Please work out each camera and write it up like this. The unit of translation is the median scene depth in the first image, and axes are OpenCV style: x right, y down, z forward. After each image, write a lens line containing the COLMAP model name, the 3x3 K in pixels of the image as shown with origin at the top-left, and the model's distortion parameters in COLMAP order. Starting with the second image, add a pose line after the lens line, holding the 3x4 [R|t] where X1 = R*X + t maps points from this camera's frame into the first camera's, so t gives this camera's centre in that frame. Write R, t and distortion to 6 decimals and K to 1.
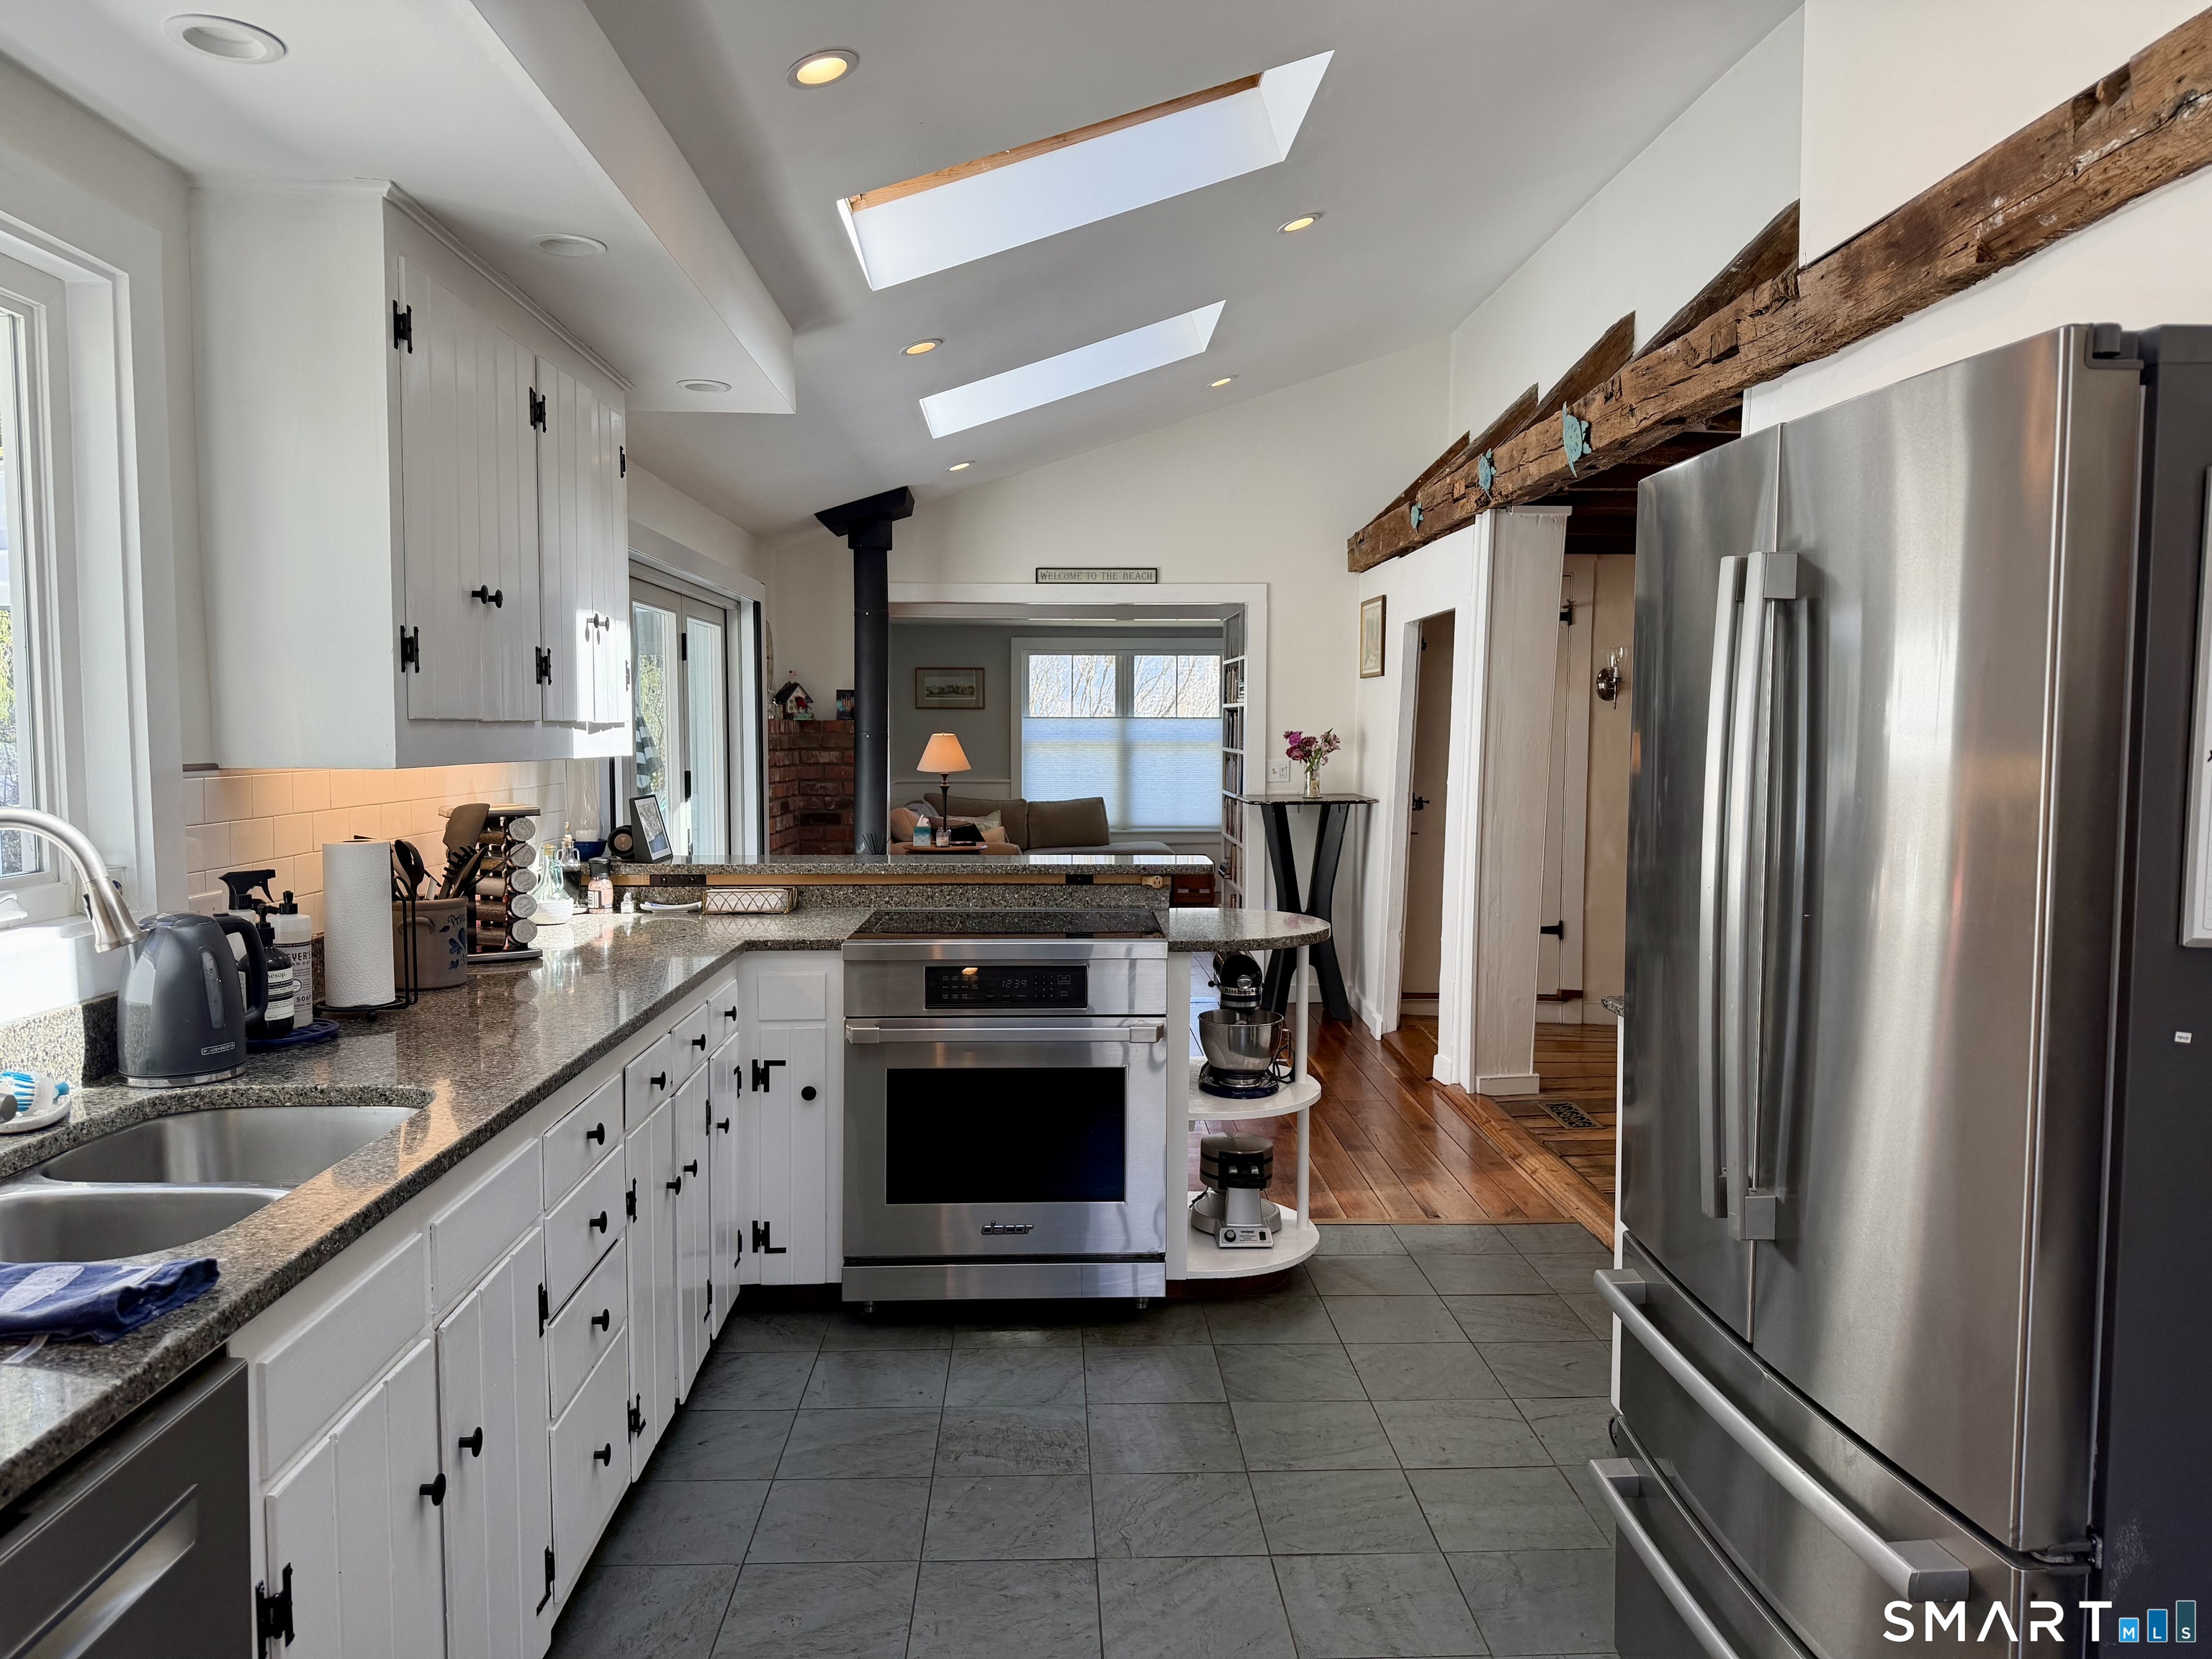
lens RADIAL K [[1567.4, 0, 1106.9], [0, 1567.4, 833.2], [0, 0, 1]] dist [-0.012254, -0.003478]
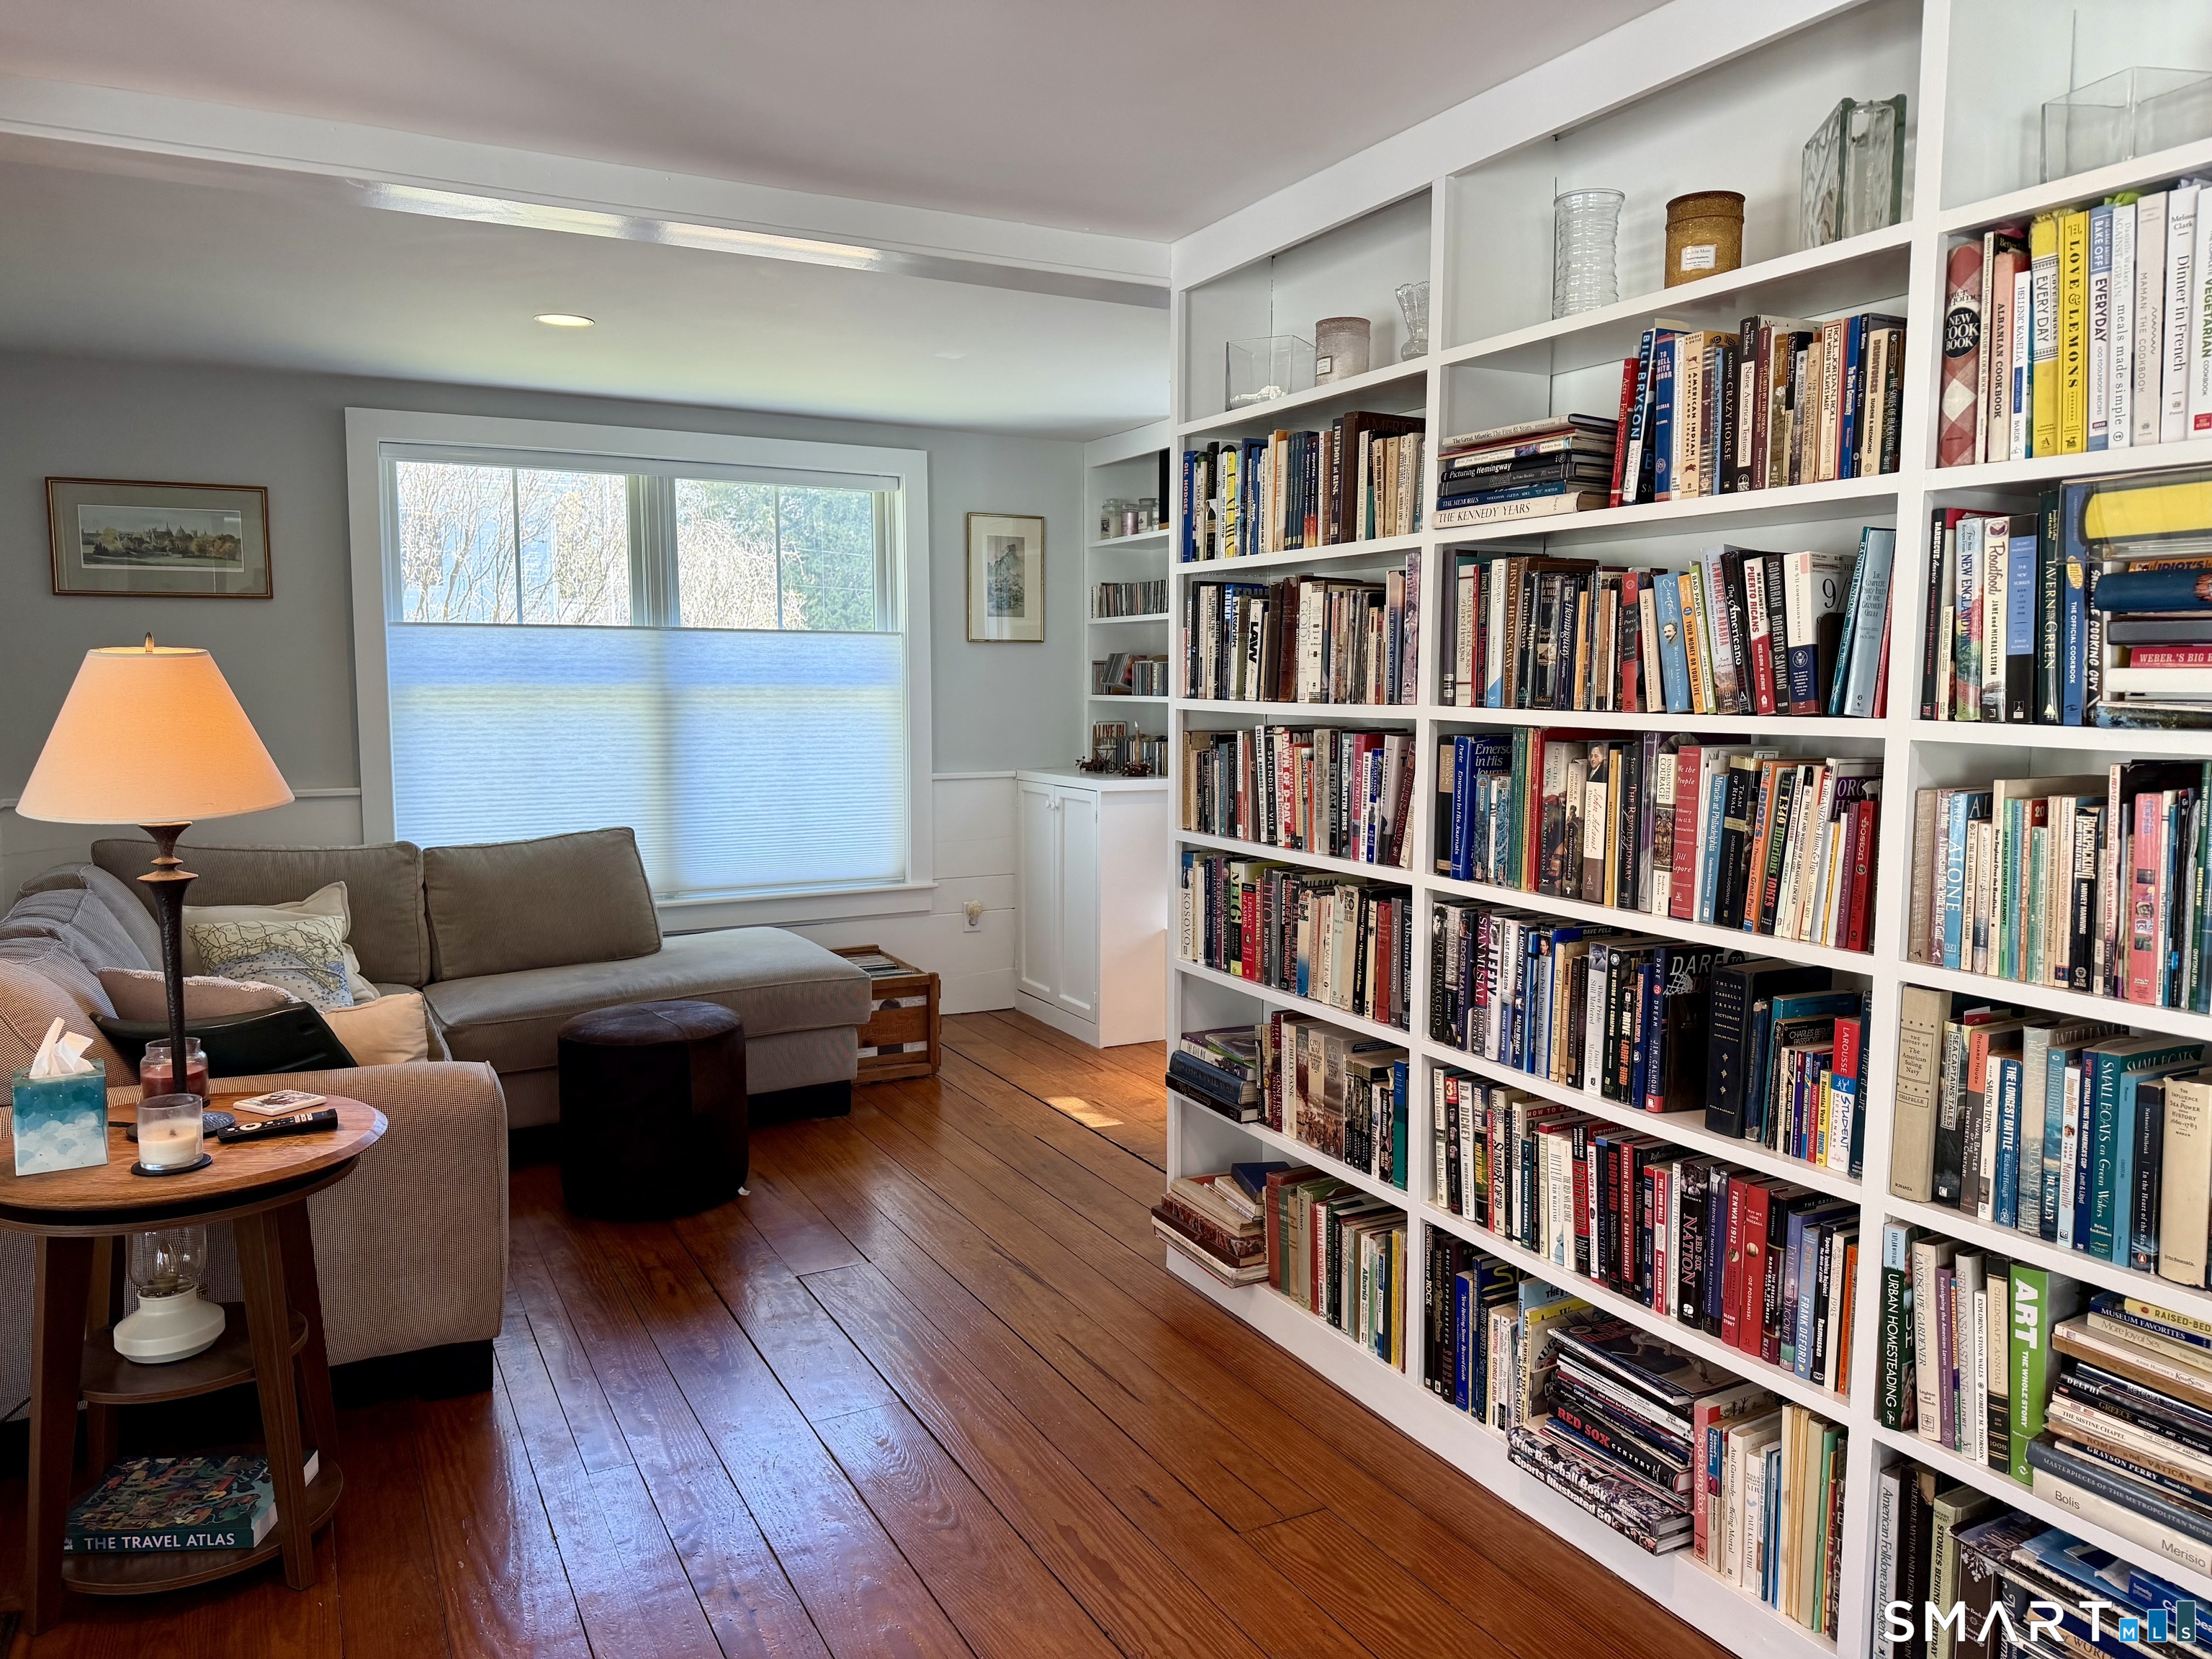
lens RADIAL K [[1567.4, 0, 1103.5], [0, 1567.4, 817.9], [0, 0, 1]] dist [-0.012254, -0.003478]
pose [[0.900518, -0.037562, 0.433194, -0.063027], [0.028333, 0.999213, 0.027744, -0.031730], [-0.433895, -0.012710, 0.900874, 0.582107]]
